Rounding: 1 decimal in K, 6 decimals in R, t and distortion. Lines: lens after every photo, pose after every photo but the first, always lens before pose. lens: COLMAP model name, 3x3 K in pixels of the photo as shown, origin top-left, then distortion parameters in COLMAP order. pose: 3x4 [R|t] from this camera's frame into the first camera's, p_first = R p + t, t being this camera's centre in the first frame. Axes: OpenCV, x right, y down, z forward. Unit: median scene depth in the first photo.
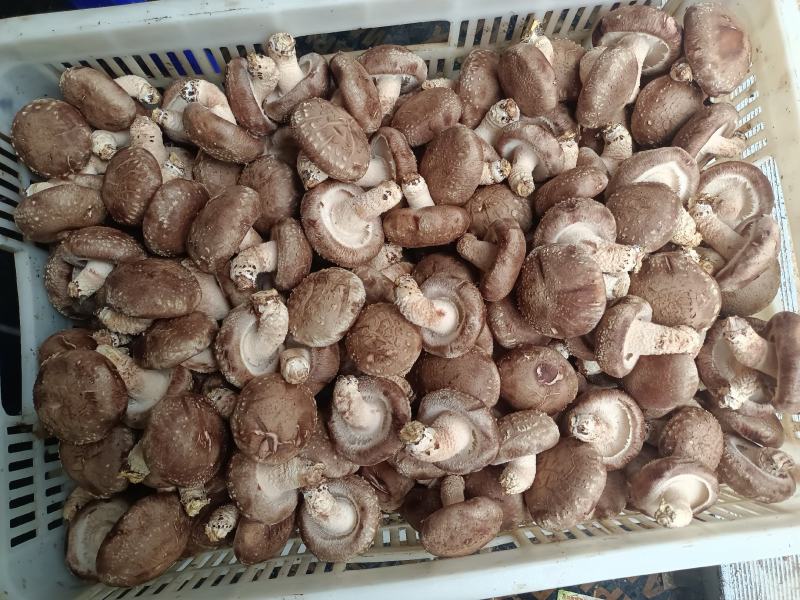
lens RADIAL K [[693.4, 0, 400.0], [0, 693.4, 300.0], [0, 0, 1]] dist [0.046356, -0.019493]
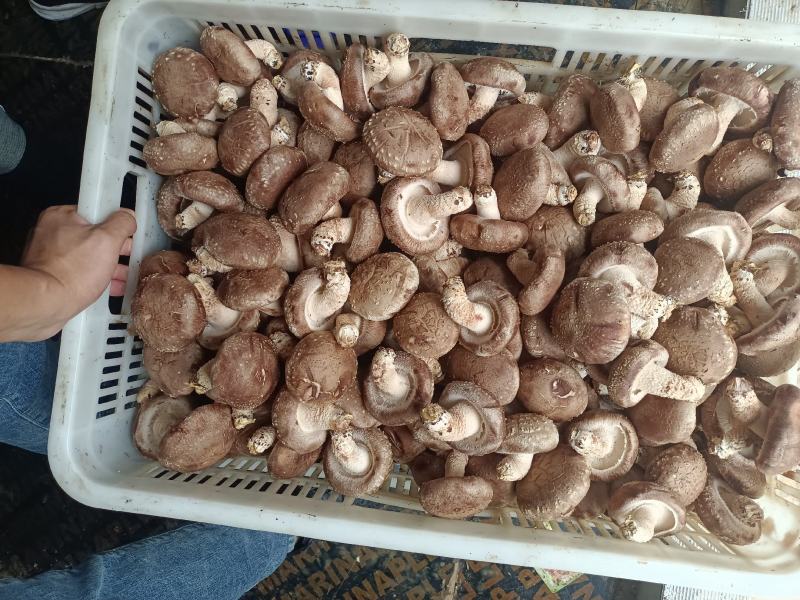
lens RADIAL K [[693.4, 0, 400.0], [0, 693.4, 300.0], [0, 0, 1]] dist [0.046356, -0.019493]
pose [[0.969933, 0.229820, -0.080082, 0.014446], [-0.219542, 0.968241, 0.119626, -0.107548], [0.105031, -0.098447, 0.989584, -0.128009]]
